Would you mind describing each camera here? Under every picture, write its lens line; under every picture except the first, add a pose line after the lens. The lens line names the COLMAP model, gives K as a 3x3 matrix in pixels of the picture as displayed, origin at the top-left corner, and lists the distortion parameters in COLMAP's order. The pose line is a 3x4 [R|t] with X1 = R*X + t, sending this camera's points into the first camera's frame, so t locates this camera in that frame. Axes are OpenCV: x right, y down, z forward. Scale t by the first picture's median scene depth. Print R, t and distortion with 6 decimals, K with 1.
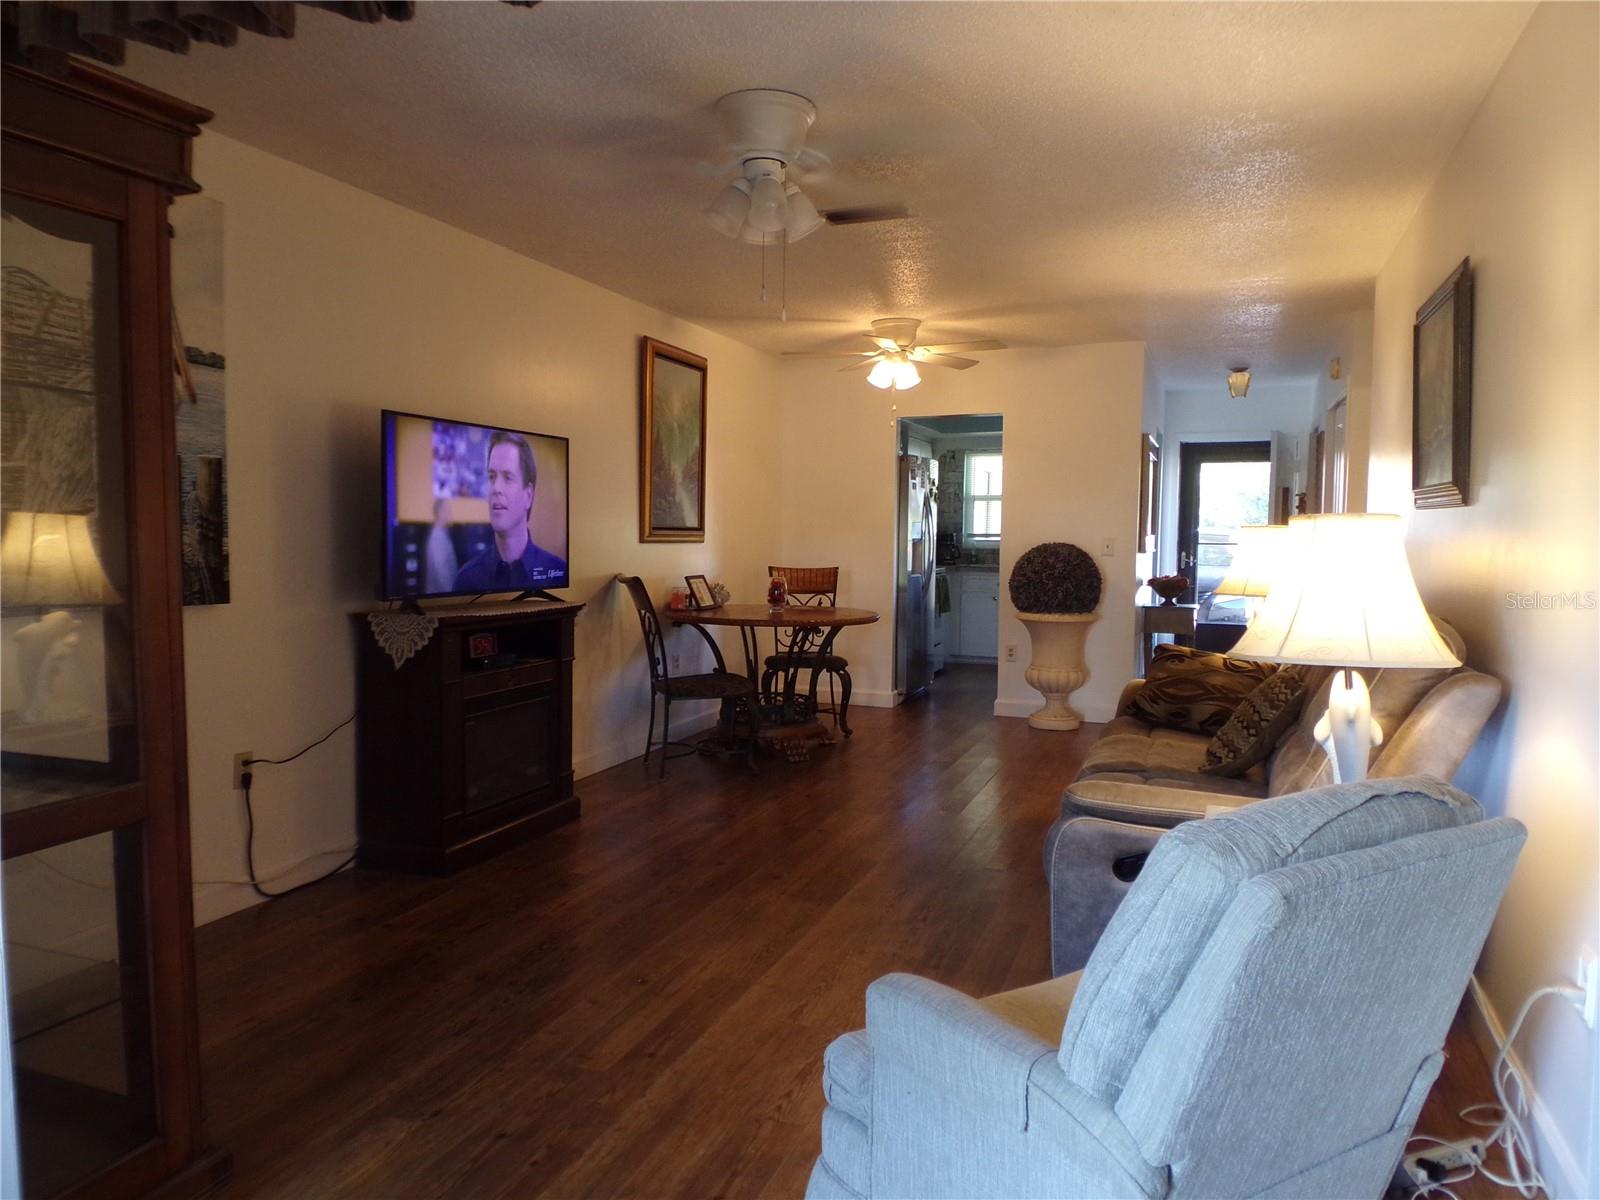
lens RADIAL K [[1113.7, 0, 810.7], [0, 1113.7, 595.4], [0, 0, 1]] dist [0.103241, -0.141731]
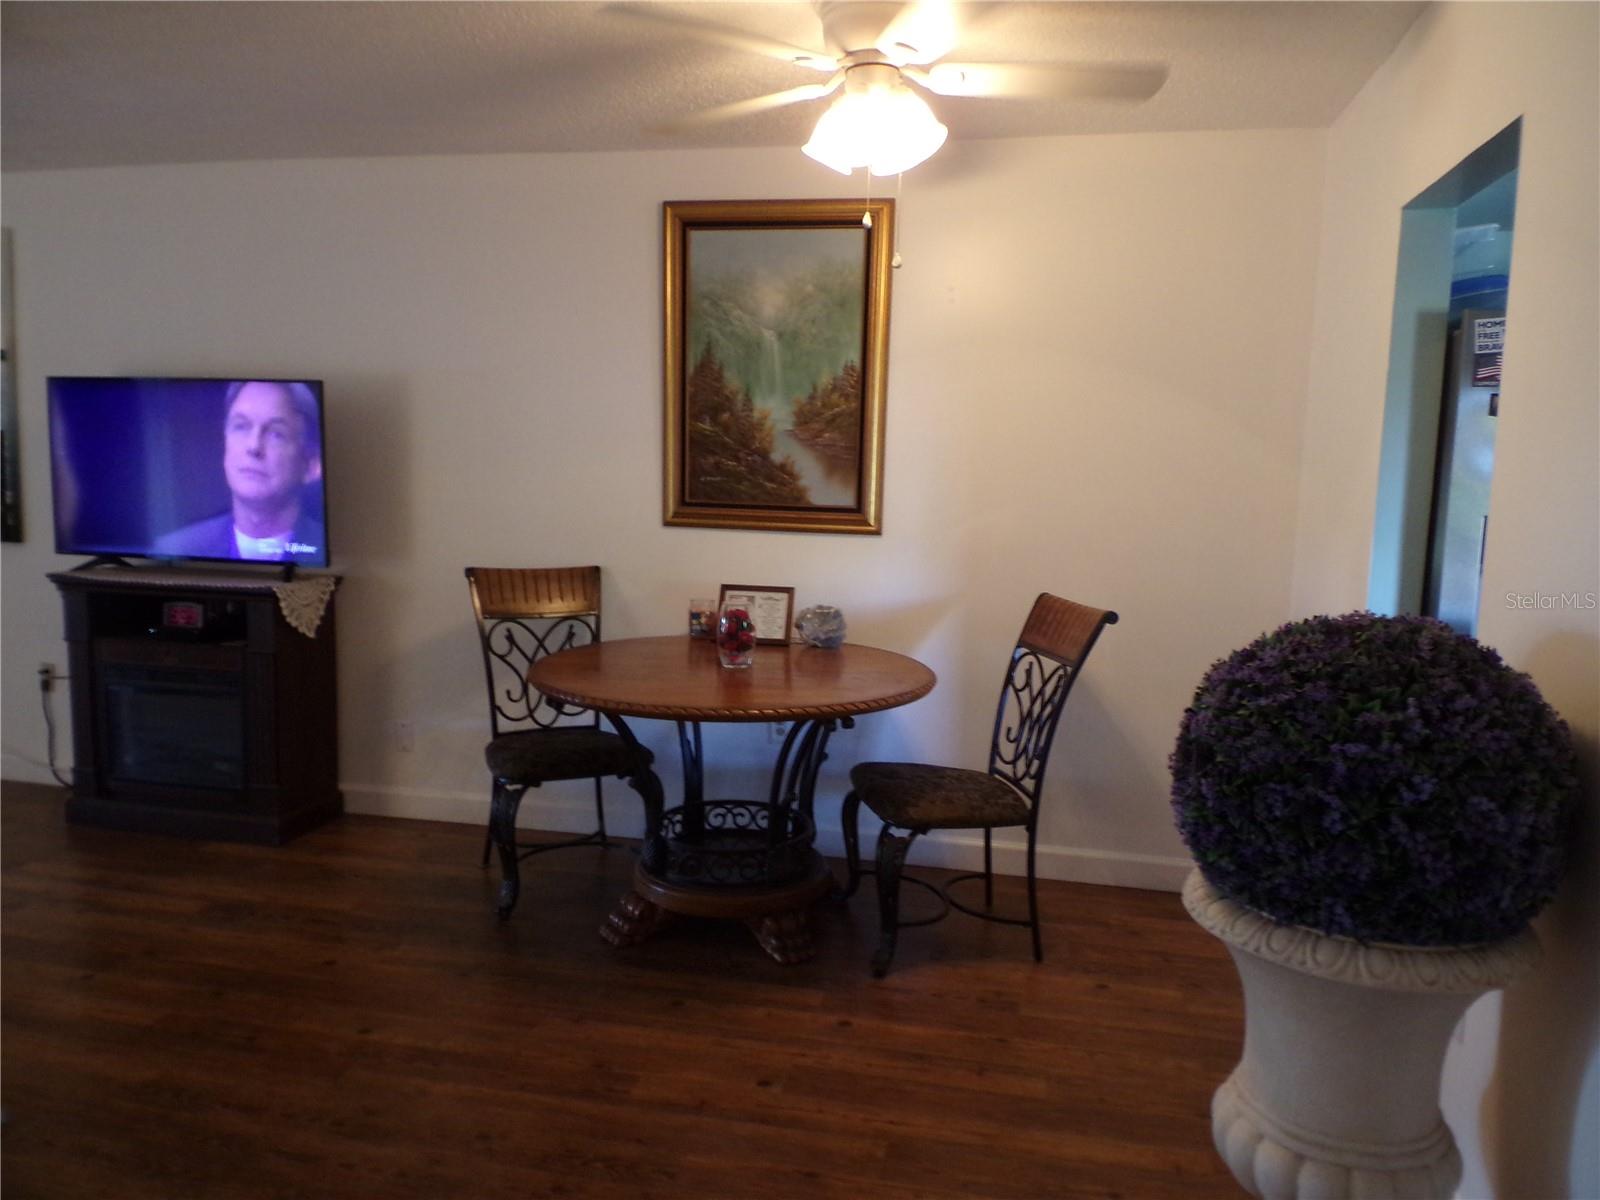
lens RADIAL K [[1113.7, 0, 805.1], [0, 1113.7, 602.6], [0, 0, 1]] dist [0.103241, -0.141731]
pose [[0.143660, 0.106165, -0.983916, 0.855017], [-0.083977, 0.991951, 0.094771, -0.118876], [0.986058, 0.069012, 0.151419, 1.634769]]
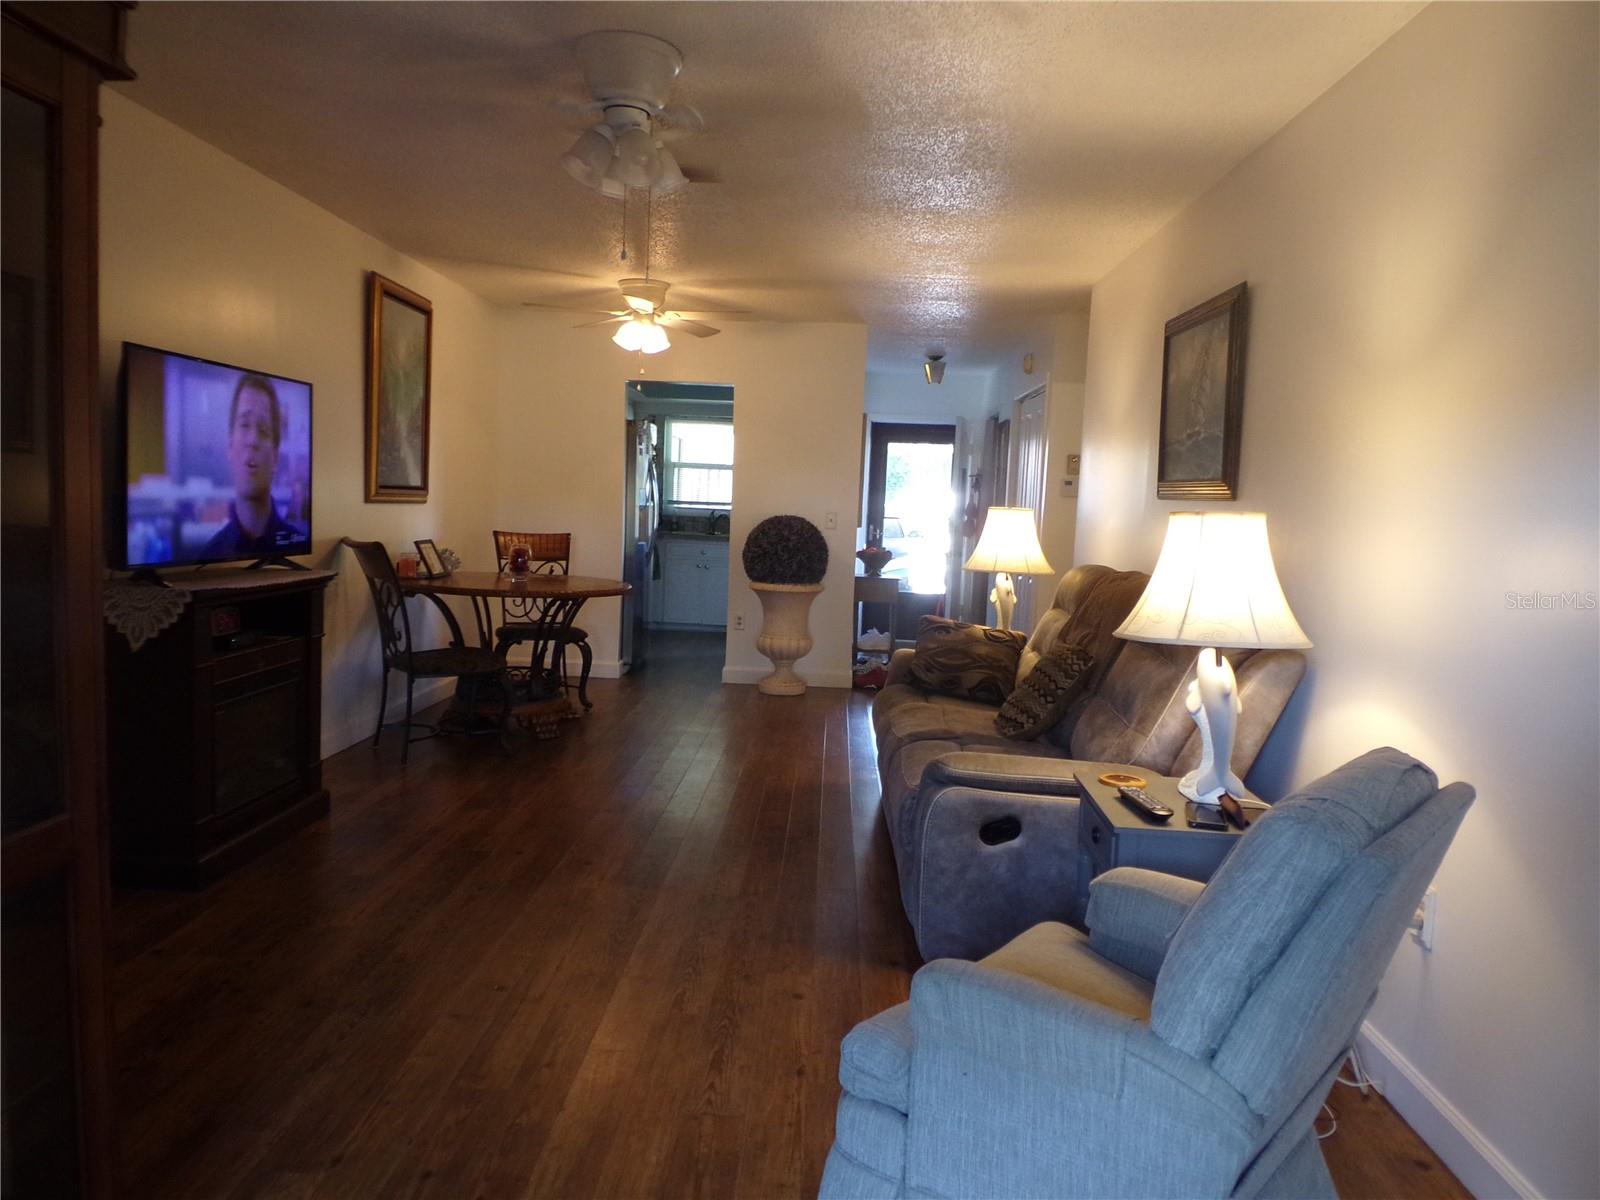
lens RADIAL K [[1113.7, 0, 805.6], [0, 1113.7, 596.8], [0, 0, 1]] dist [0.103241, -0.141731]
pose [[0.948193, 0.002701, 0.317685, -0.174278], [-0.013981, 0.999350, 0.033235, -0.011409], [-0.317388, -0.035955, 0.947614, 0.041304]]
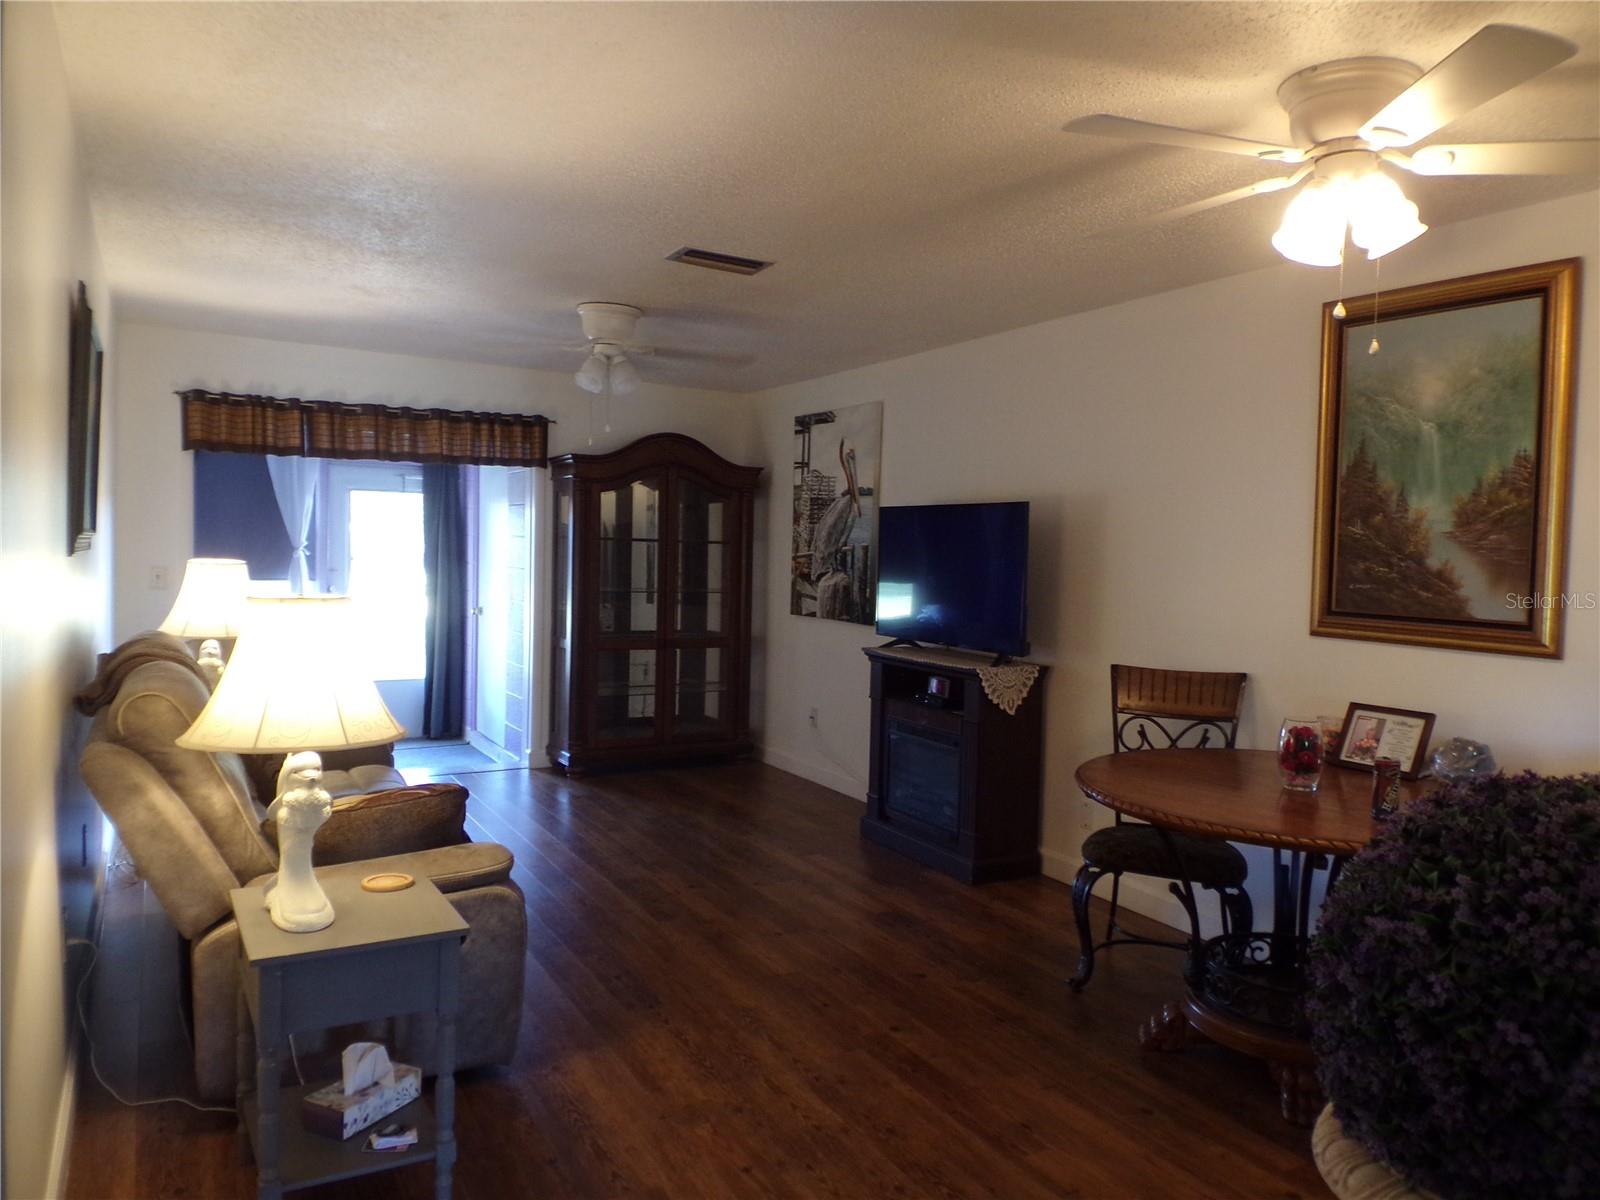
lens RADIAL K [[1113.7, 0, 811.5], [0, 1113.7, 601.7], [0, 0, 1]] dist [0.103241, -0.141731]
pose [[-0.646448, 0.003480, -0.762950, 0.844598], [-0.082975, 0.993738, 0.074838, -0.149045], [0.758432, 0.111685, -0.642111, 1.976832]]
